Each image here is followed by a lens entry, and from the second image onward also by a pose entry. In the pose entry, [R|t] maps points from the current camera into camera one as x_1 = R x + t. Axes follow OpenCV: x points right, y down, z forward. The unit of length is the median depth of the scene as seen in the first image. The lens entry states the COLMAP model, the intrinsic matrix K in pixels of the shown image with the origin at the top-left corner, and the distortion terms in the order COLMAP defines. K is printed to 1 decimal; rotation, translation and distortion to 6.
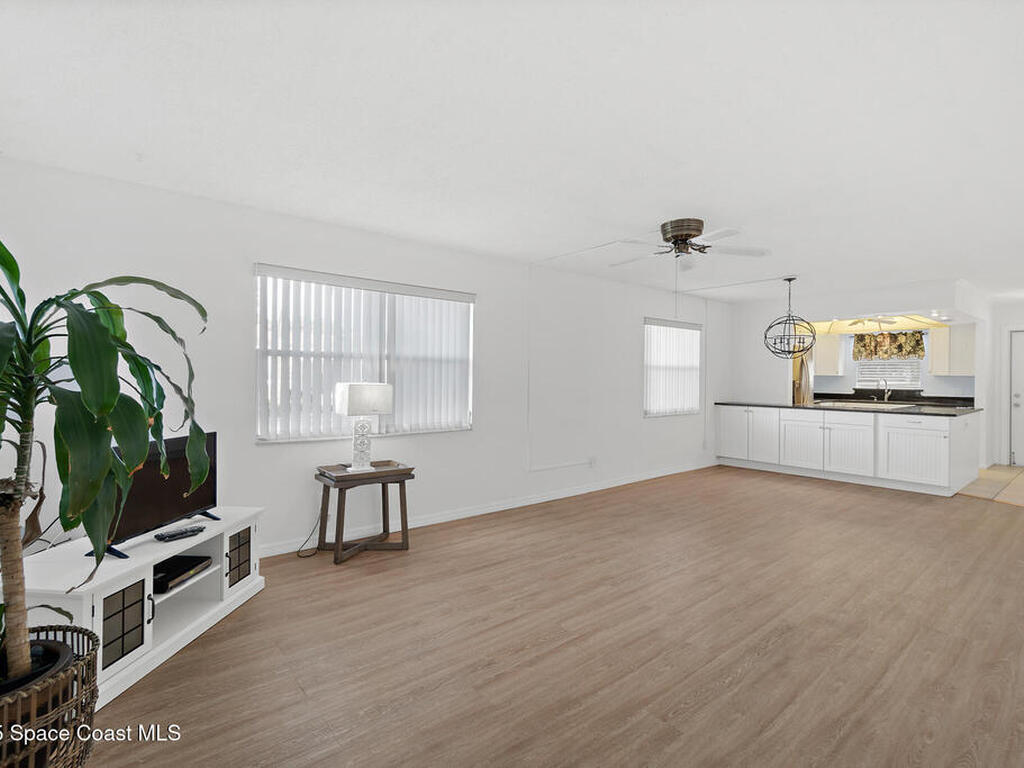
lens RADIAL K [[487.5, 0, 504.1], [0, 487.5, 378.6], [0, 0, 1]] dist [-0.016792, 0.001713]
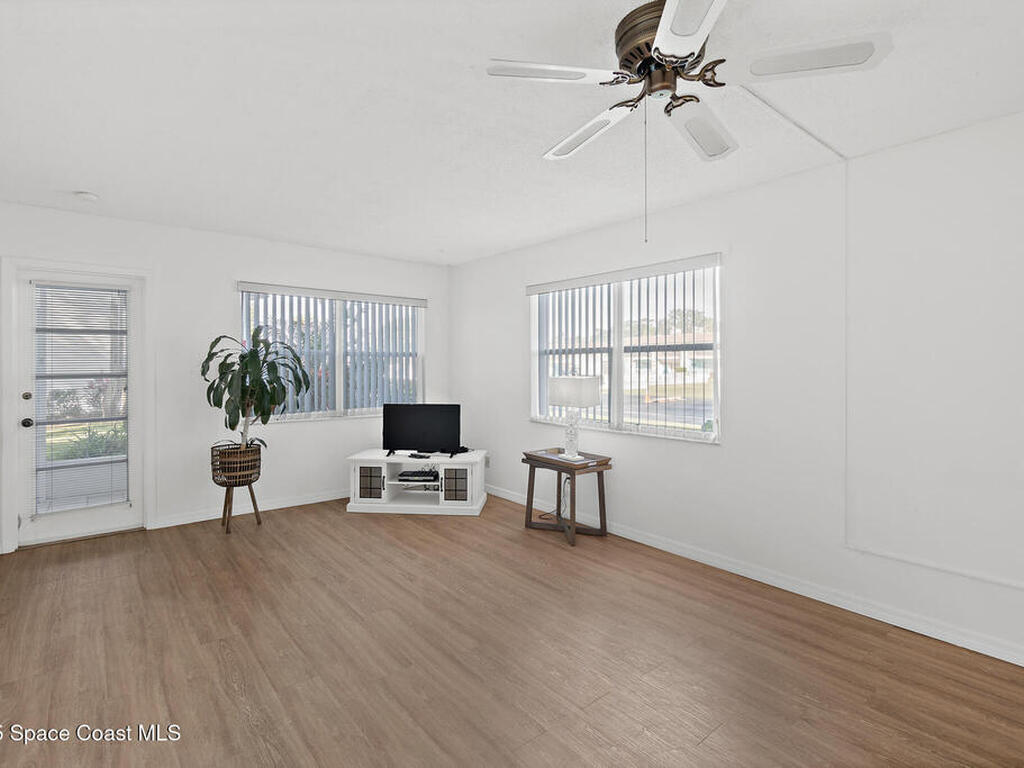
lens RADIAL K [[505.0, 0, 503.8], [0, 505.0, 374.8], [0, 0, 1]] dist [-0.004508, -0.001160]
pose [[0.019680, 0.006965, -0.999782, 1.006711], [-0.003625, 0.999970, 0.006895, -0.000956], [0.999800, 0.003488, 0.019704, 1.036241]]
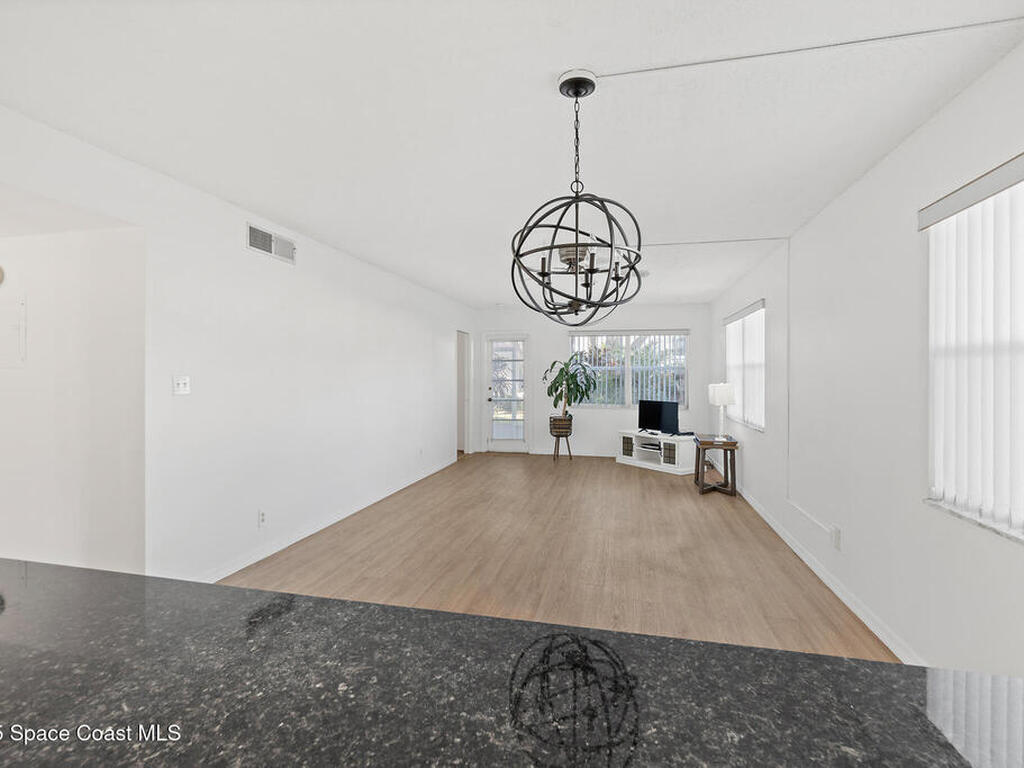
lens RADIAL K [[505.0, 0, 507.4], [0, 505.0, 379.5], [0, 0, 1]] dist [-0.004508, -0.001160]
pose [[-0.776740, -0.003857, -0.629810, 1.546307], [-0.009539, 0.999939, 0.005641, -0.008395], [0.629749, 0.010389, -0.776729, 2.258020]]
